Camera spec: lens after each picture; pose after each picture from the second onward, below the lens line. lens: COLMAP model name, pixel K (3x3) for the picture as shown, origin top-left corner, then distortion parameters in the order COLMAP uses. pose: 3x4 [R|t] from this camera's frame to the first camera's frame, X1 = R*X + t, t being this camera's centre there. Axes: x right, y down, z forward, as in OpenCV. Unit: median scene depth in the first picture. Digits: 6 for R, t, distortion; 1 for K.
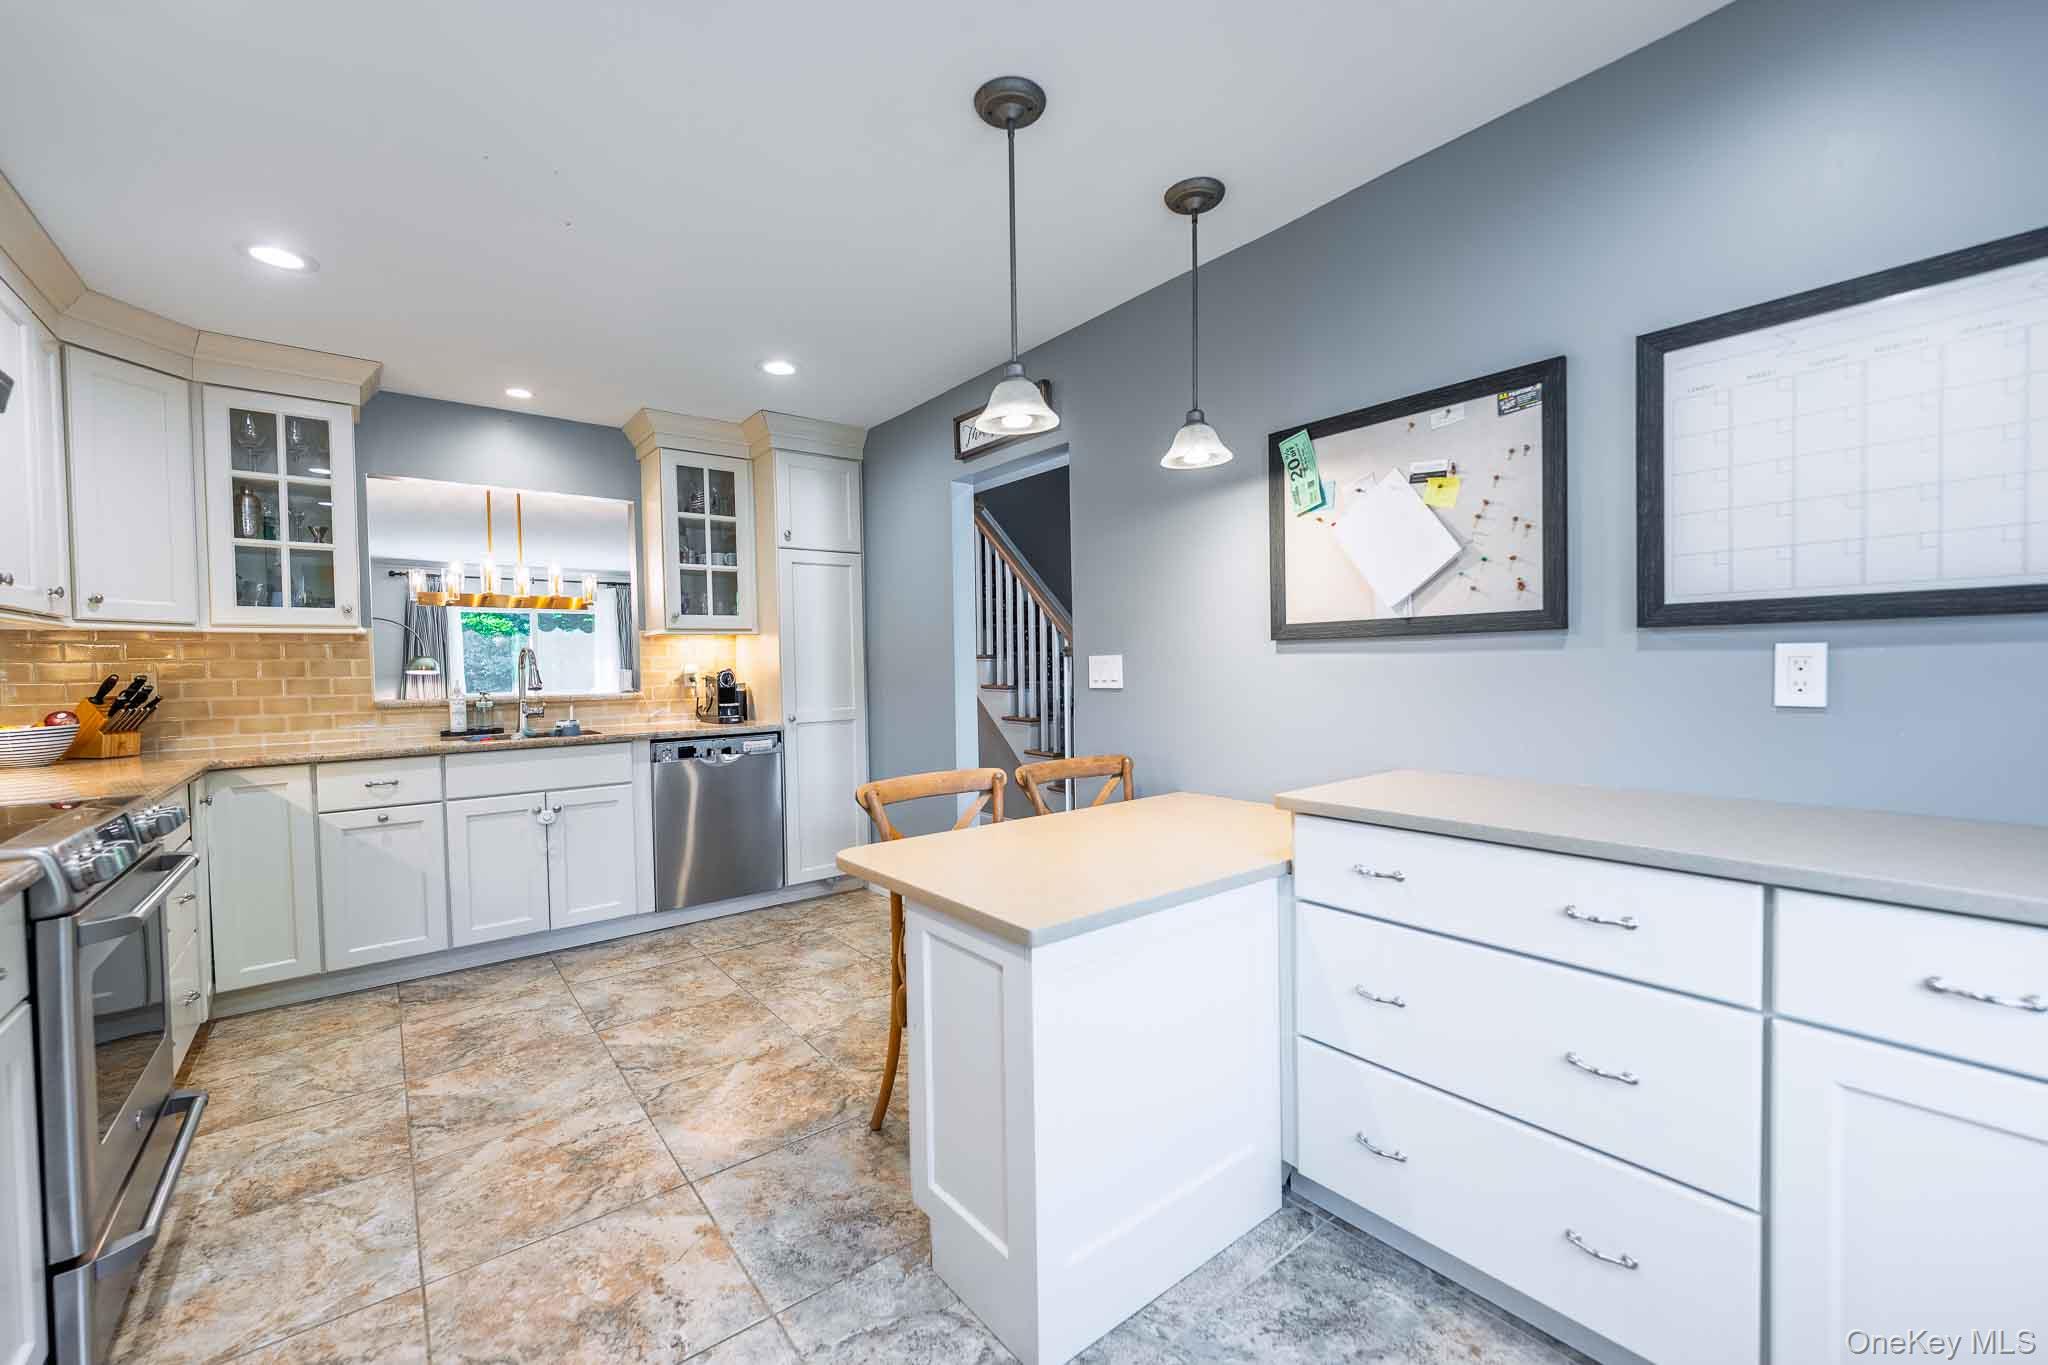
lens RADIAL K [[826.6, 0, 1023.8], [0, 826.6, 681.9], [0, 0, 1]] dist [0.000523, -0.000496]
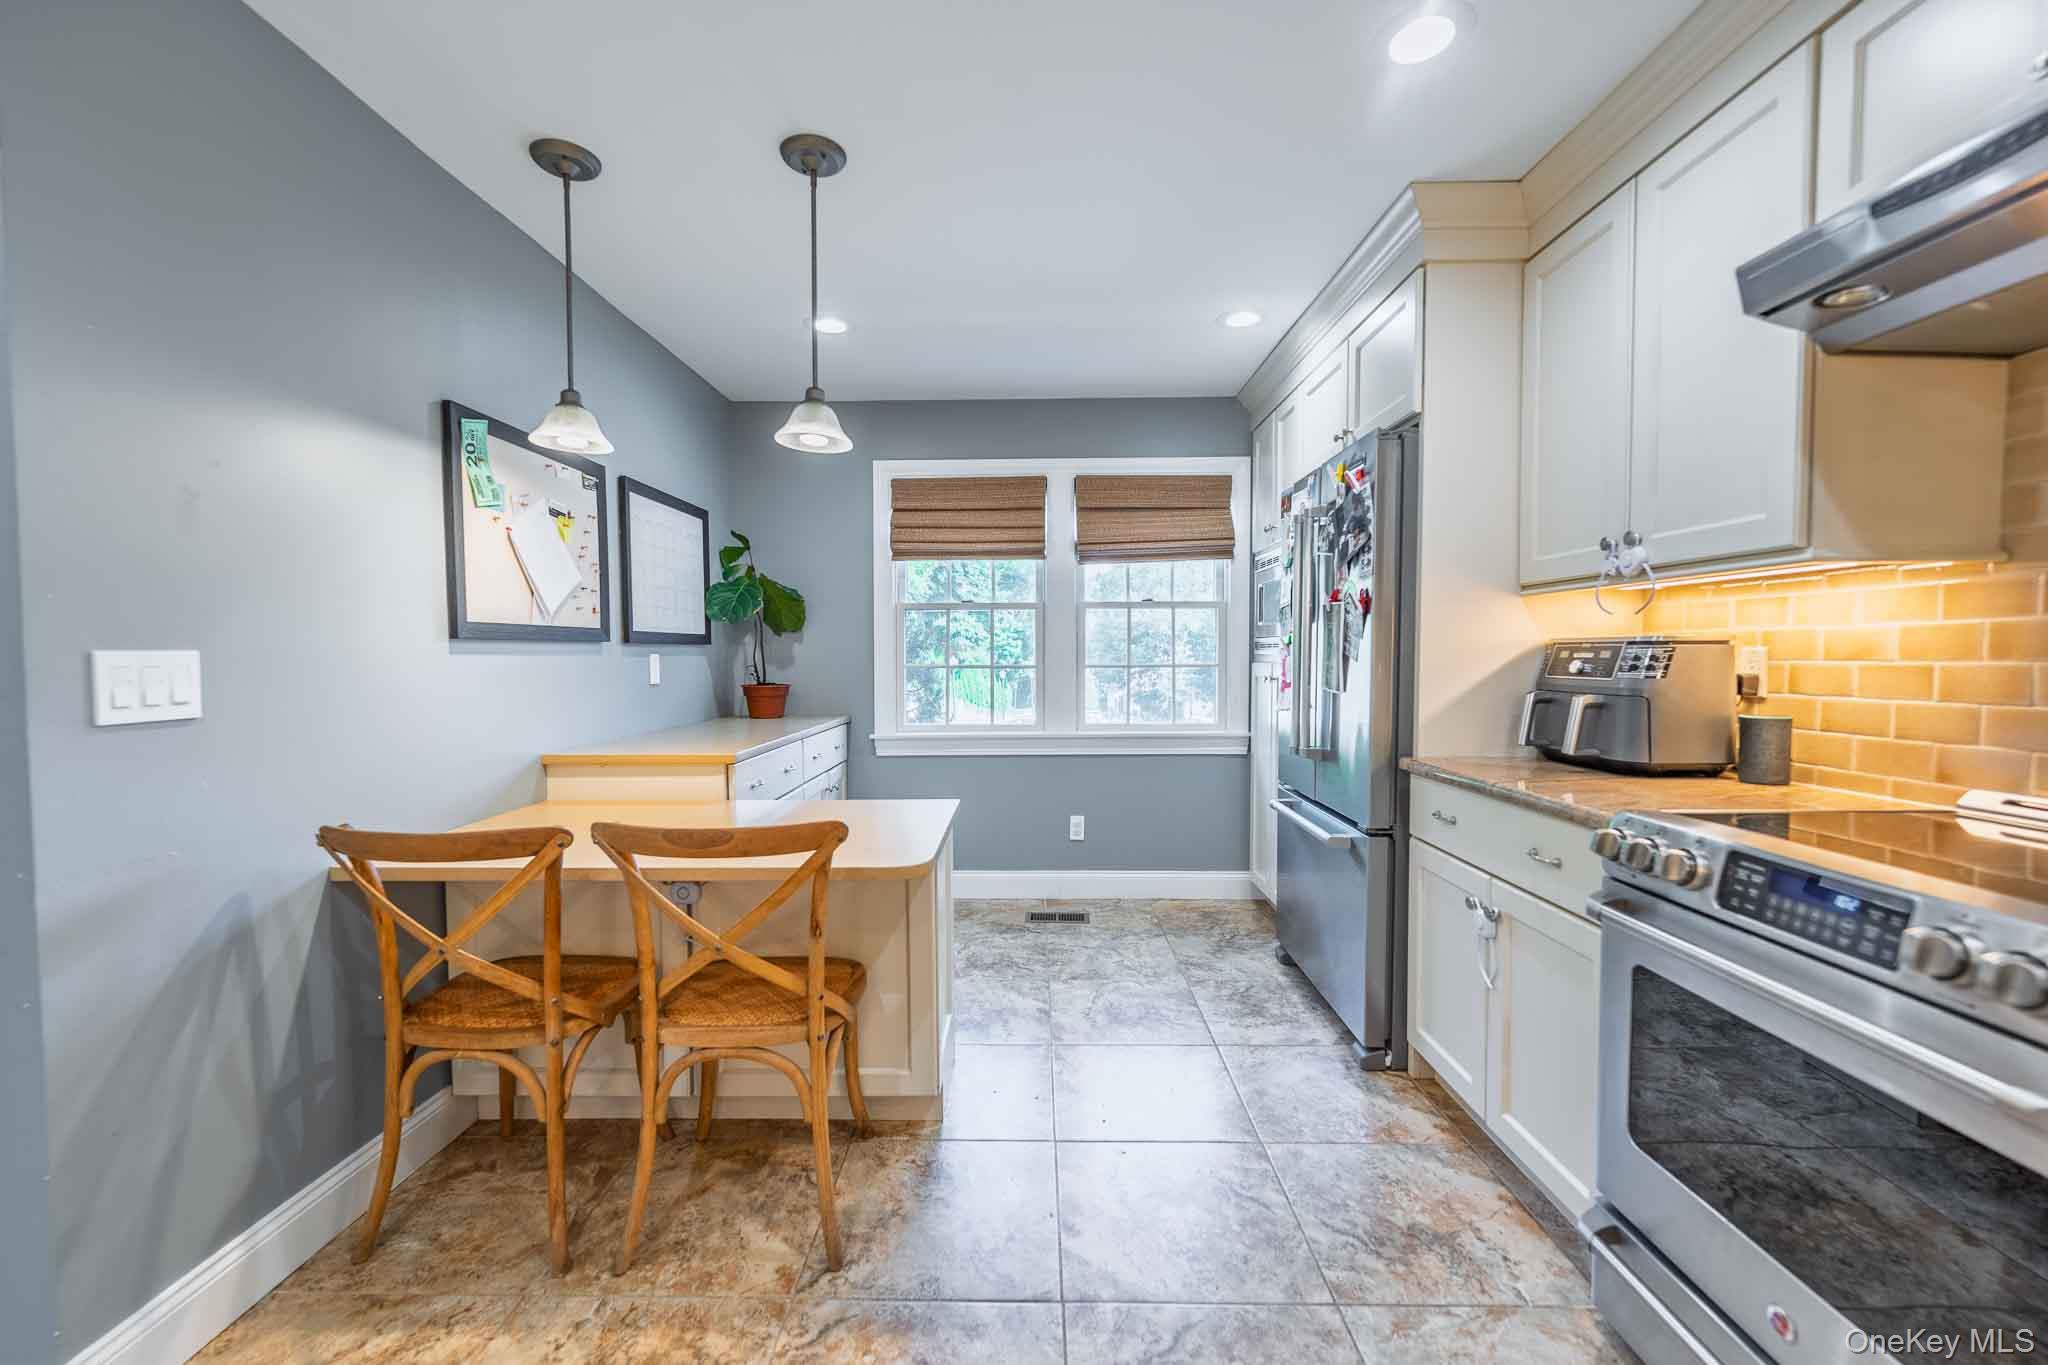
lens RADIAL K [[826.6, 0, 1021.1], [0, 826.6, 688.1], [0, 0, 1]] dist [0.000523, -0.000496]
pose [[-0.769576, -0.003073, 0.638548, -0.740504], [0.036667, 0.998126, 0.048994, -0.020337], [-0.637502, 0.061119, -0.768021, 1.347042]]
